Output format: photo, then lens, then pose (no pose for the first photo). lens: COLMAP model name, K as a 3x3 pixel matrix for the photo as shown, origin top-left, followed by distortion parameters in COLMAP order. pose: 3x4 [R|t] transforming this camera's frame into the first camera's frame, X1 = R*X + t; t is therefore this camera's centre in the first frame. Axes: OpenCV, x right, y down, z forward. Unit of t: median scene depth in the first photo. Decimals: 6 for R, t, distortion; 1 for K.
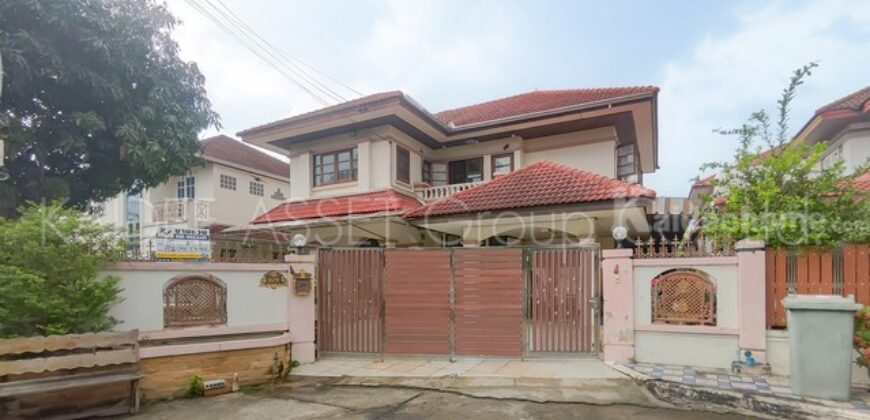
lens RADIAL K [[424.8, 0, 434.9], [0, 424.8, 285.7], [0, 0, 1]] dist [0.000016, 0.000399]
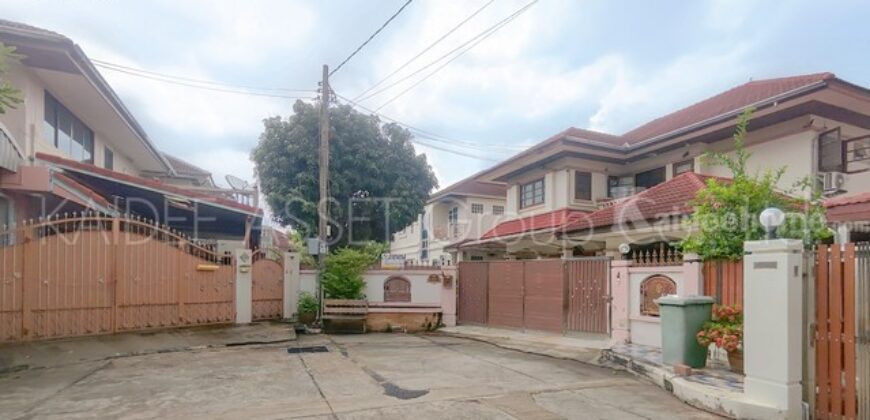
lens RADIAL K [[424.8, 0, 434.9], [0, 424.8, 285.7], [0, 0, 1]] dist [0.000016, 0.000399]
pose [[0.771669, 0.023143, -0.635603, 0.565128], [-0.022333, 0.999707, 0.009286, -0.001552], [0.635632, 0.007030, 0.771960, -0.302385]]
